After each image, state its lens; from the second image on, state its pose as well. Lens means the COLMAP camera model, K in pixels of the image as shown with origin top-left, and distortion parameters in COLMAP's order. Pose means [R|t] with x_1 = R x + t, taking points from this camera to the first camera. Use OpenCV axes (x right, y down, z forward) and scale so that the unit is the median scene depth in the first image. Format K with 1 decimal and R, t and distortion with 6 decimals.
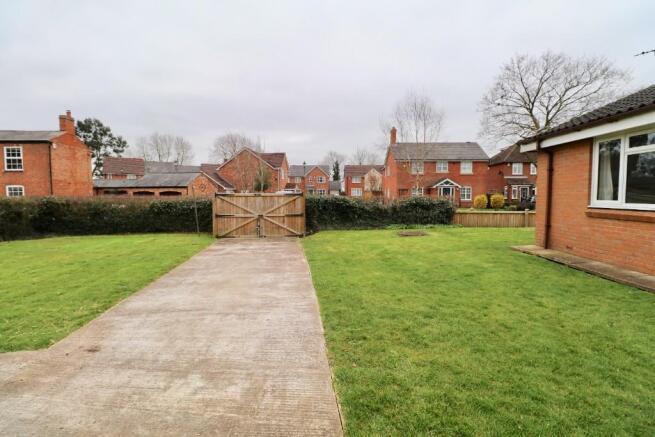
lens RADIAL K [[304.2, 0, 329.0], [0, 304.2, 210.0], [0, 0, 1]] dist [0.002296, -0.012780]
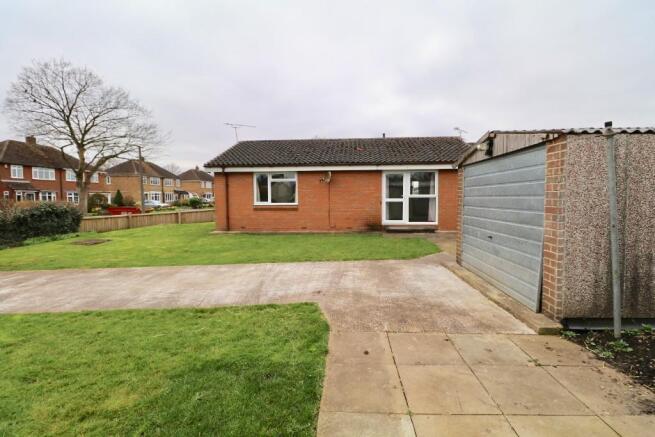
lens RADIAL K [[304.2, 0, 329.0], [0, 304.2, 210.0], [0, 0, 1]] dist [0.002296, -0.012780]
pose [[0.048446, -0.034436, 0.998232, -0.984139], [0.056328, 0.997909, 0.031691, -0.013078], [-0.997236, 0.054694, 0.050284, 0.339411]]
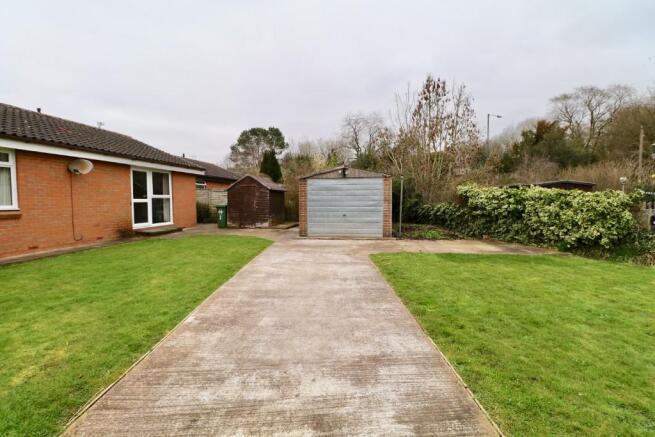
lens RADIAL K [[304.2, 0, 329.0], [0, 304.2, 210.0], [0, 0, 1]] dist [0.002296, -0.012780]
pose [[-0.993929, 0.008420, 0.109703, -0.371725], [0.017770, 0.996262, 0.084535, -0.058389], [-0.108581, 0.085971, -0.990363, 1.453449]]
